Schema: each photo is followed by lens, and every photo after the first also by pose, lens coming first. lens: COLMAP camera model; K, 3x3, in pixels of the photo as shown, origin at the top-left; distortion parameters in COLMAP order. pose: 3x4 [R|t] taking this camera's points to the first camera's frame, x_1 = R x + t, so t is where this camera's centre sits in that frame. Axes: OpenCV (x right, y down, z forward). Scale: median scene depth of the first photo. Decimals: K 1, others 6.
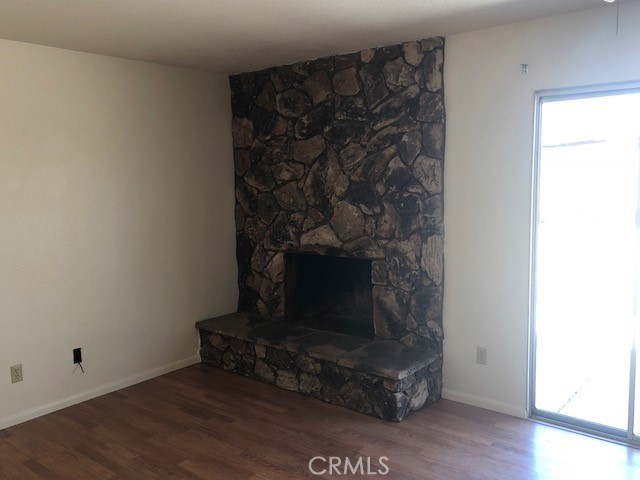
lens RADIAL K [[564.3, 0, 320.1], [0, 564.3, 239.4], [0, 0, 1]] dist [0.040123, -0.038589]
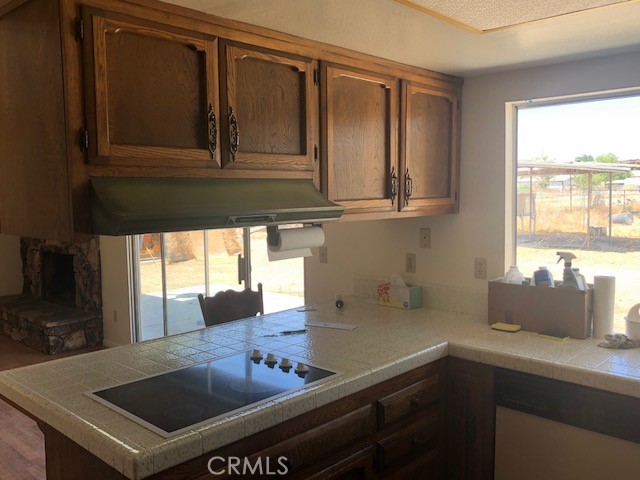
lens RADIAL K [[564.3, 0, 320.0], [0, 564.3, 240.4], [0, 0, 1]] dist [0.040123, -0.038589]
pose [[0.998562, 0.012275, -0.052189, 0.902658], [-0.013811, 0.999479, -0.029167, 0.034420], [0.051804, 0.029846, 0.998211, -0.526577]]
